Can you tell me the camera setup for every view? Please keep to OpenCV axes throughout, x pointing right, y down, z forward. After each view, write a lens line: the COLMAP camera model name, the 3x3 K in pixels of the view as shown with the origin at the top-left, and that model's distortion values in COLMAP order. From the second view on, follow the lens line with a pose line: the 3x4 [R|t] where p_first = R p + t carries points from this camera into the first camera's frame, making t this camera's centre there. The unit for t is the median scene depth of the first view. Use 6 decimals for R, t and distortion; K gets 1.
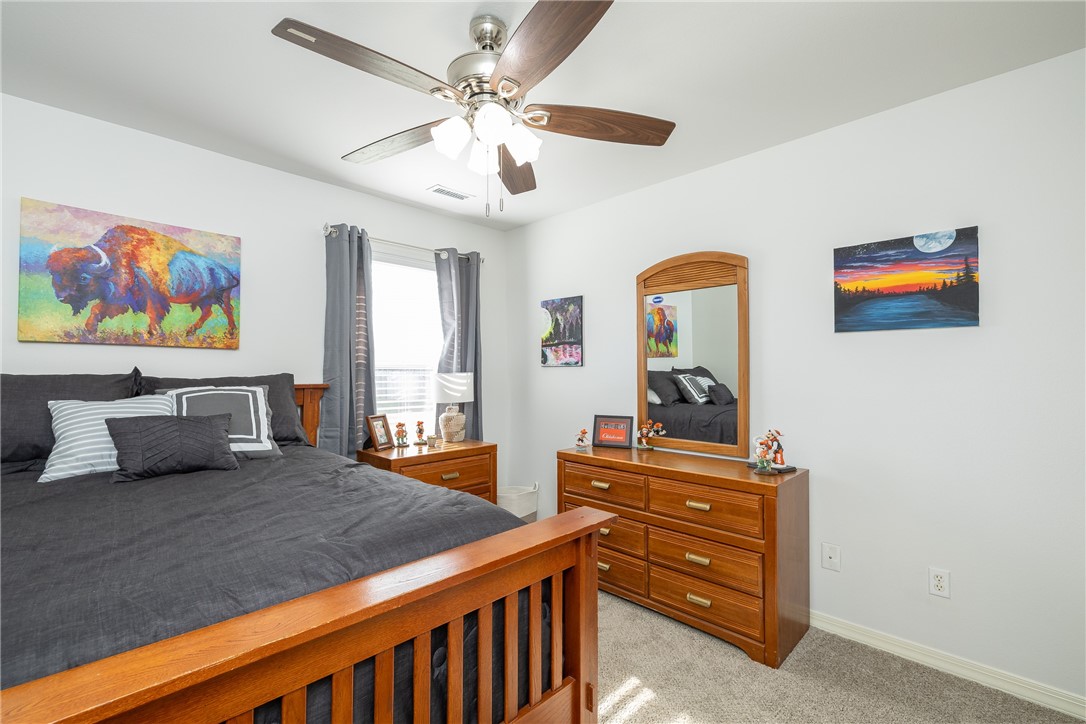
lens RADIAL K [[475.0, 0, 542.7], [0, 475.0, 352.0], [0, 0, 1]] dist [-0.000097, 0.000117]
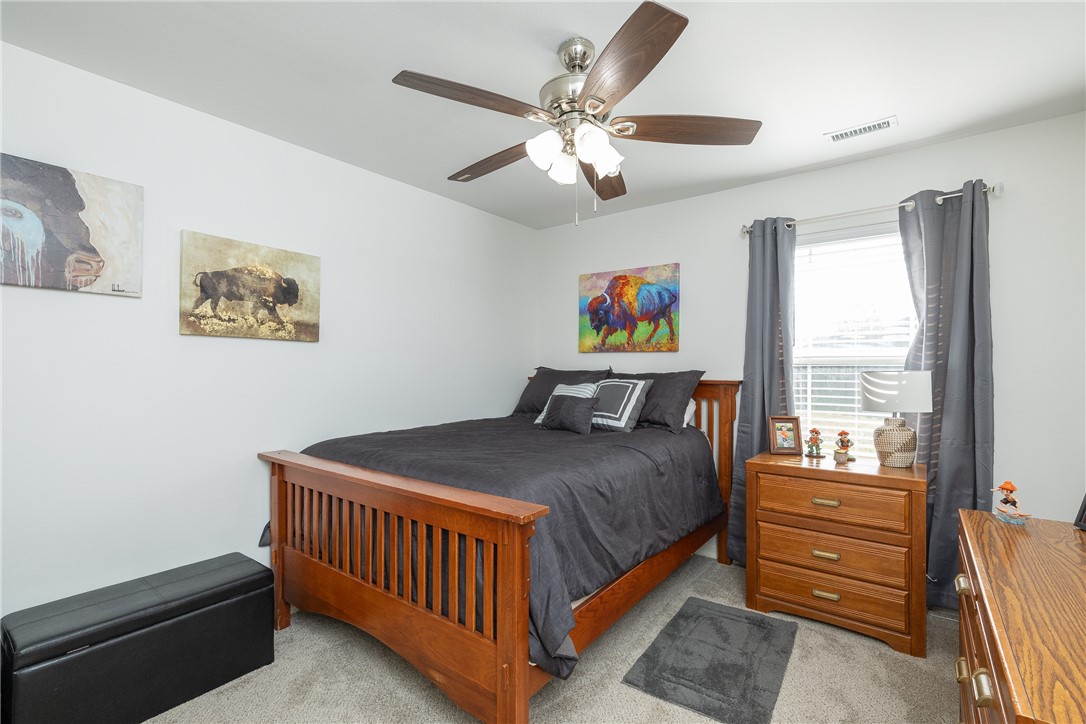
lens RADIAL K [[478.8, 0, 543.0], [0, 478.8, 362.0], [0, 0, 1]] dist [-0.003727, 0.000006]
pose [[0.122584, -0.012778, -0.992376, 0.645459], [0.038716, 0.999218, -0.008083, 0.021255], [0.991703, -0.037429, 0.122983, 0.533664]]
